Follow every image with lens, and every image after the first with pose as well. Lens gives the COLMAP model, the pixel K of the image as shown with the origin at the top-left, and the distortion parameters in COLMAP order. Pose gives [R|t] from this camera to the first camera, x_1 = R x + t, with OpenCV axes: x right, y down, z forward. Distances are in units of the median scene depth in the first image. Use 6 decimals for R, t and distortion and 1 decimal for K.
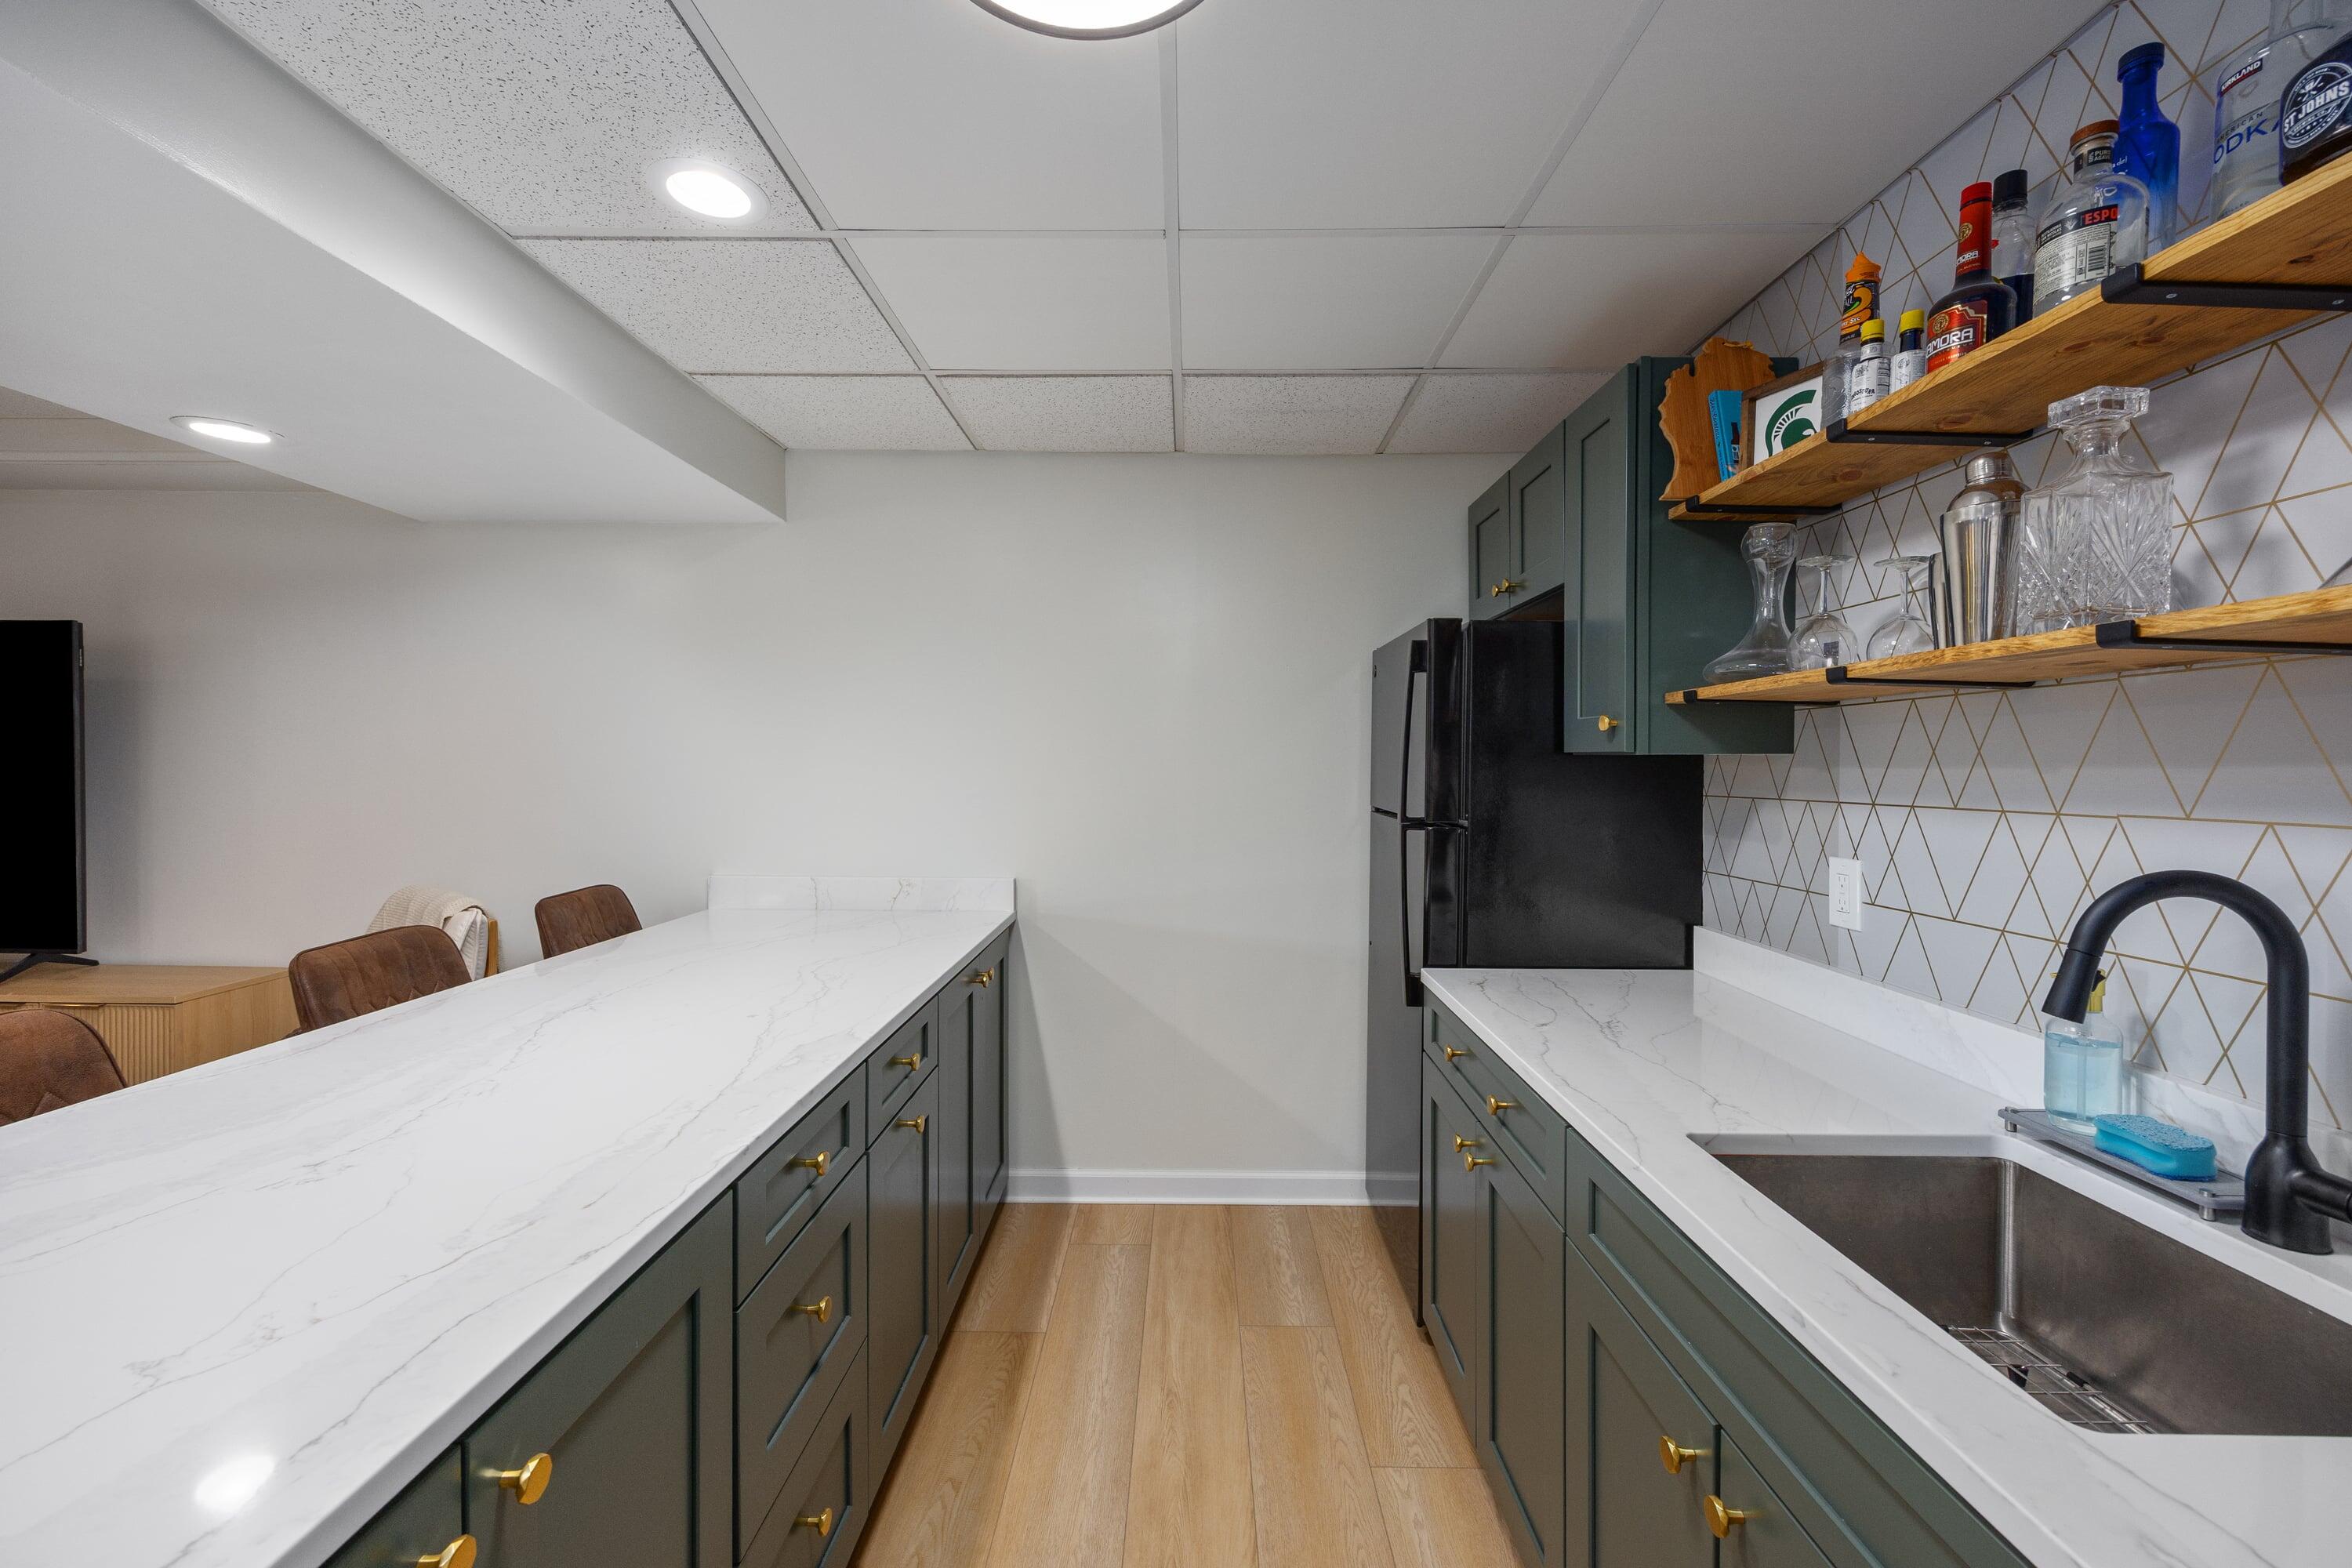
lens RADIAL K [[968.7, 0, 1176.8], [0, 968.7, 771.6], [0, 0, 1]] dist [0.009053, -0.000074]
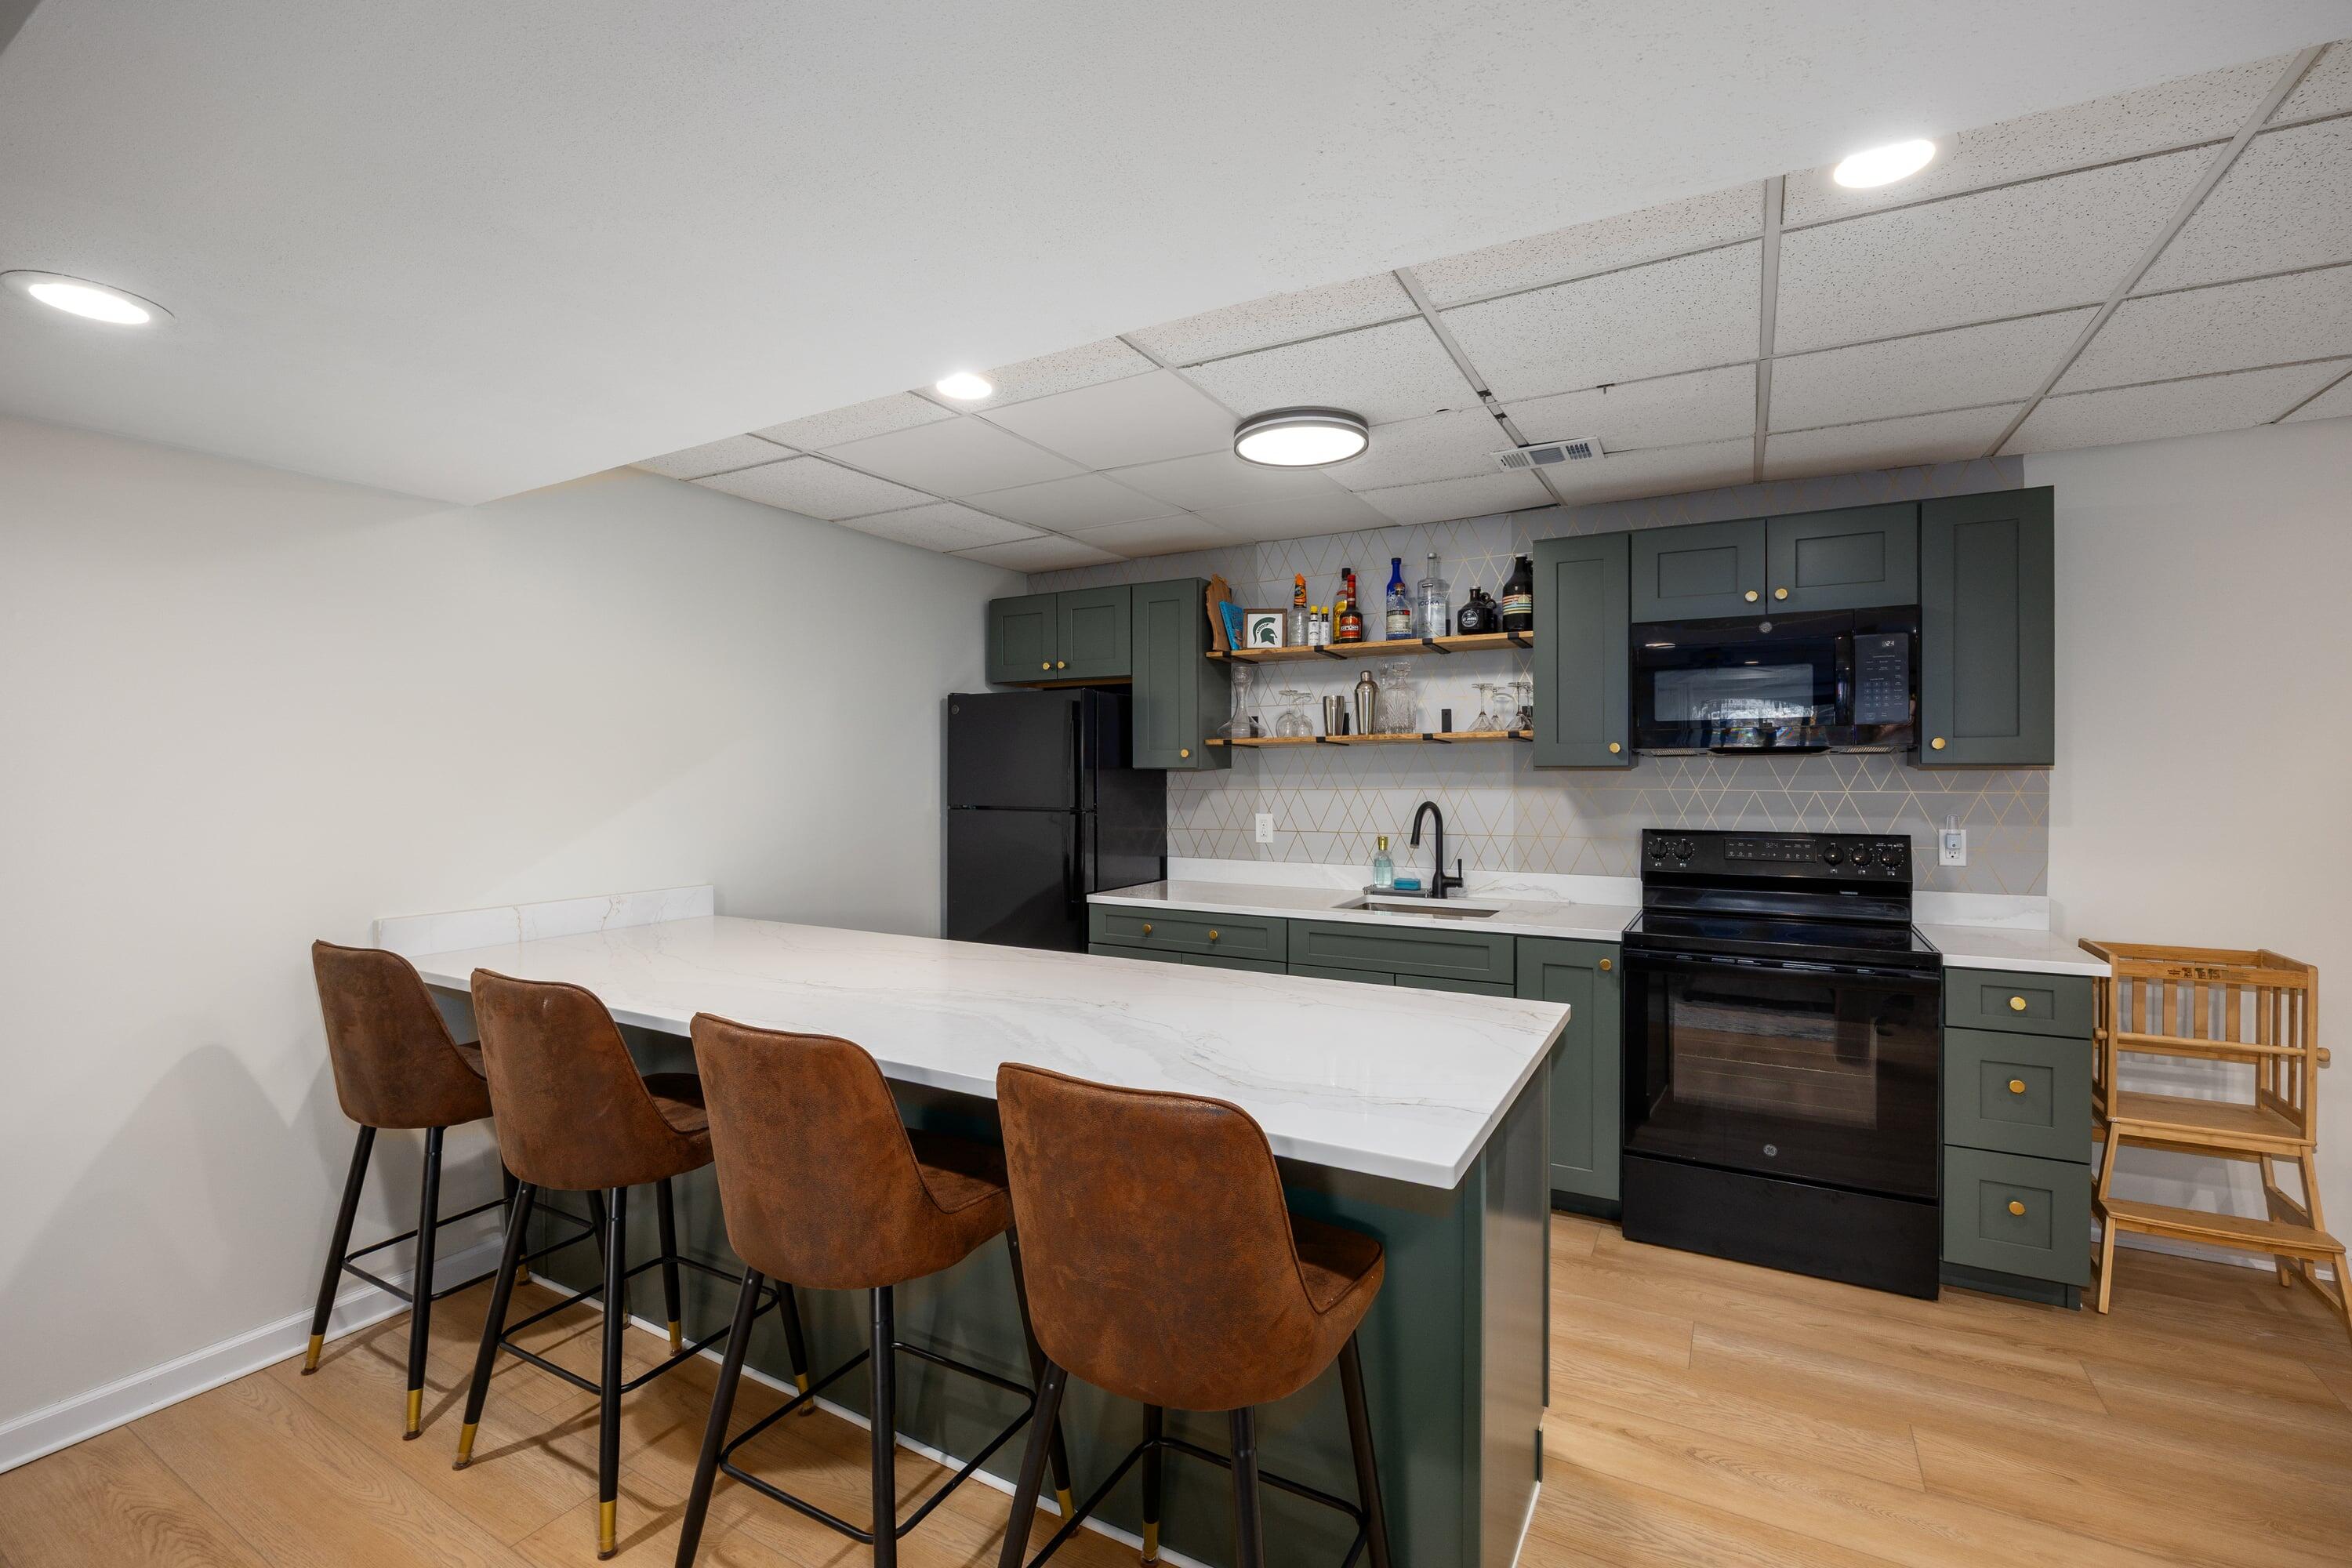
lens RADIAL K [[1025.4, 0, 1166.4], [0, 1025.4, 792.0], [0, 0, 1]] dist [-0.004990, -0.000408]
pose [[0.479849, -0.022905, 0.877052, -1.605347], [0.014386, 0.999730, 0.018238, -0.010351], [-0.877233, 0.003866, 0.480049, 0.013520]]
